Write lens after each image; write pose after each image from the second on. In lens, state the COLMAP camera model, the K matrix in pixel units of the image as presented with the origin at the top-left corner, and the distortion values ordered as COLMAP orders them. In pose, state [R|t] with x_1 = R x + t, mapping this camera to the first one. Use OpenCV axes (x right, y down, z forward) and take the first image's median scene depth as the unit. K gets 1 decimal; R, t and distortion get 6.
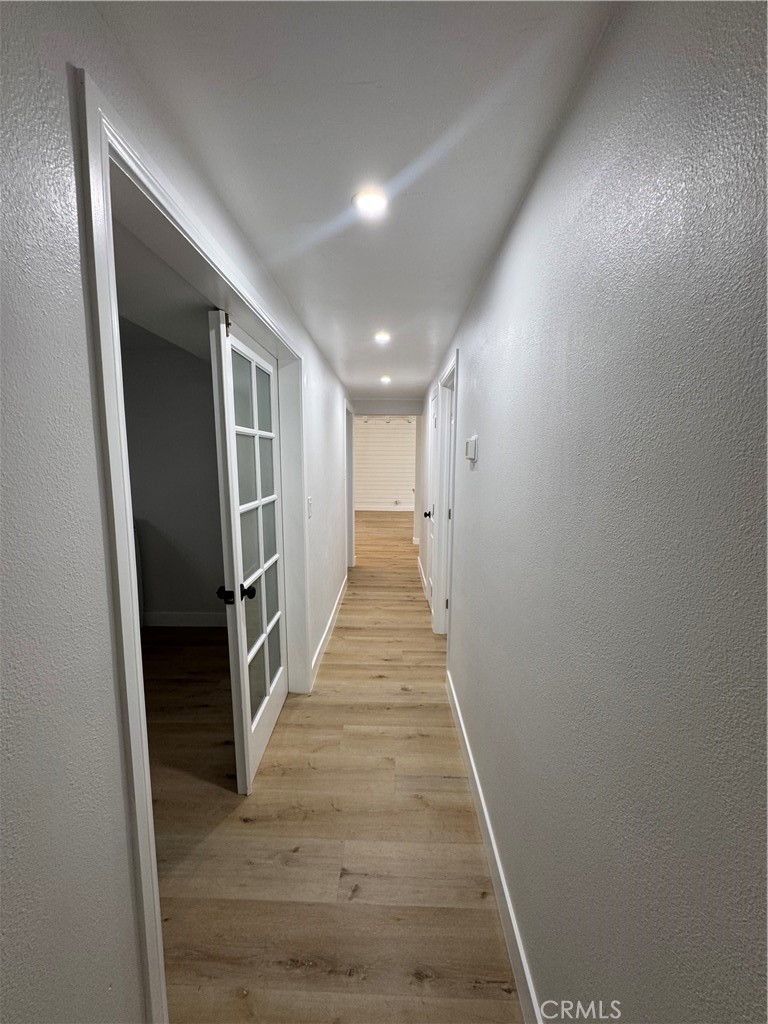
lens RADIAL K [[412.6, 0, 387.6], [0, 412.6, 511.9], [0, 0, 1]] dist [-0.002313, 0.000580]
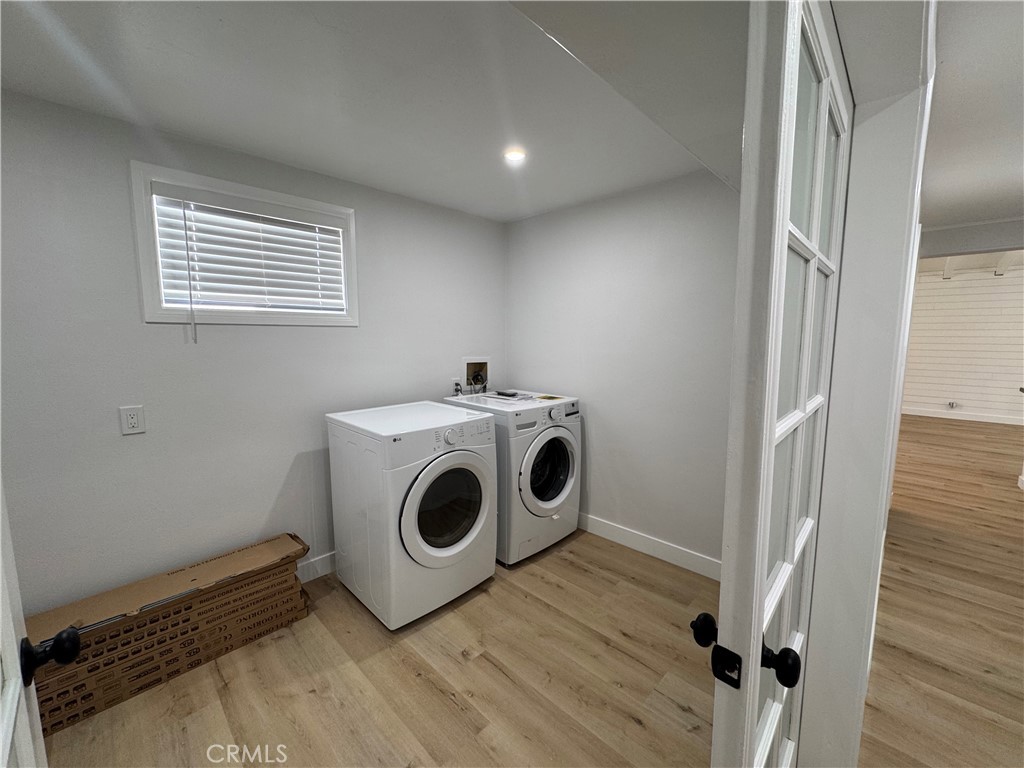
lens RADIAL K [[412.6, 0, 513.9], [0, 412.6, 382.9], [0, 0, 1]] dist [-0.002313, 0.000580]
pose [[0.731852, 0.079885, -0.676765, -0.122153], [-0.092437, 0.995564, 0.017555, -0.016303], [0.675165, 0.049711, 0.735989, 0.240427]]
